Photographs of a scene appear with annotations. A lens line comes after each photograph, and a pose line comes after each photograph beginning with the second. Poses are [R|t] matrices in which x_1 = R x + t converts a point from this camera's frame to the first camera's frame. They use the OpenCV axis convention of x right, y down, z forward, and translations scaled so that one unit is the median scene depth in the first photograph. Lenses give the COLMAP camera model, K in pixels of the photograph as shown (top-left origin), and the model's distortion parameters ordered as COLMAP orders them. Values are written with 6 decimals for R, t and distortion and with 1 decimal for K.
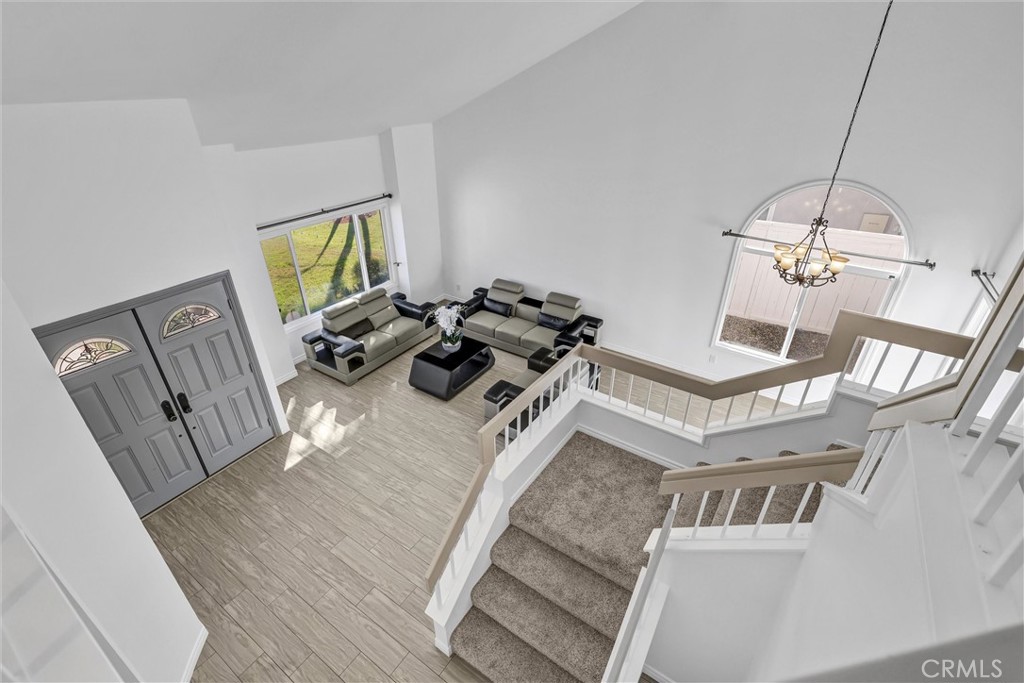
lens RADIAL K [[463.6, 0, 524.1], [0, 463.6, 337.0], [0, 0, 1]] dist [-0.003006, -0.000458]
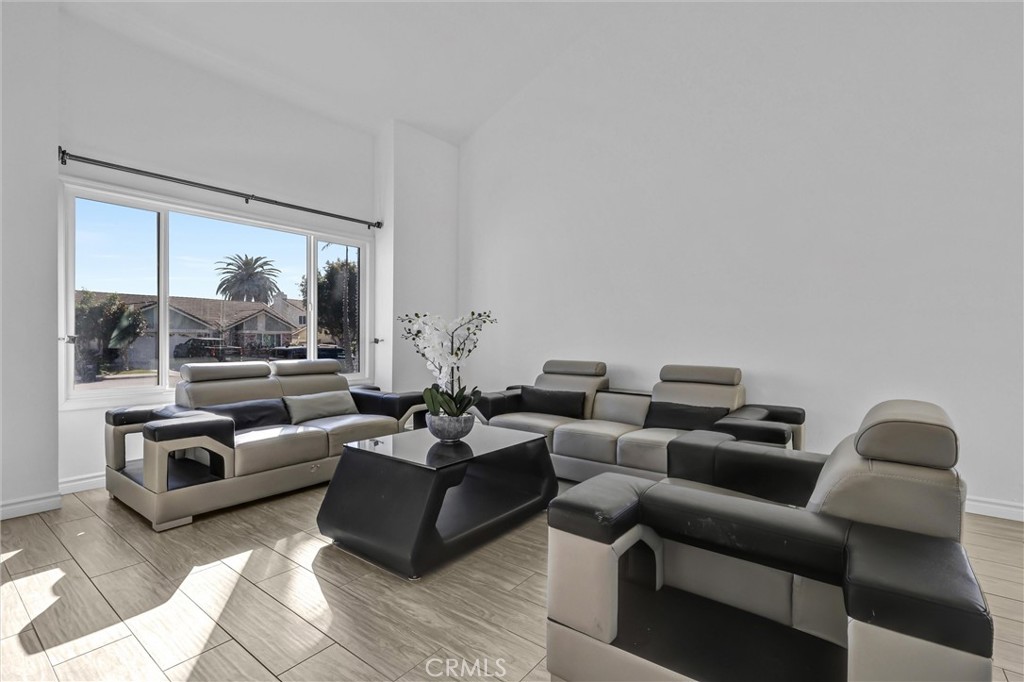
lens RADIAL K [[463.6, 0, 524.1], [0, 463.6, 336.5], [0, 0, 1]] dist [-0.003006, -0.000458]
pose [[0.998536, -0.000325, -0.054090, -0.066033], [-0.026162, 0.872343, -0.488194, 0.128071], [0.047344, 0.488895, 0.871057, 0.569294]]
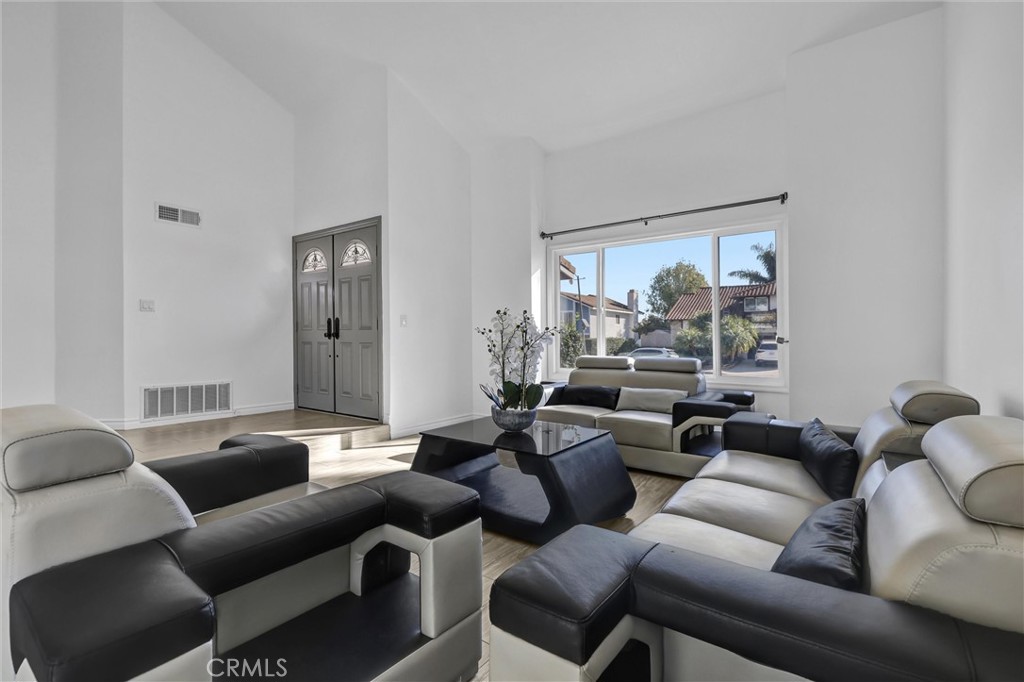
lens RADIAL K [[463.6, 0, 524.1], [0, 463.6, 336.5], [0, 0, 1]] dist [-0.003006, -0.000458]
pose [[-0.046696, -0.006421, -0.998889, 0.225351], [-0.485488, 0.874077, 0.017077, -0.048716], [0.872995, 0.485746, -0.043933, 0.892949]]
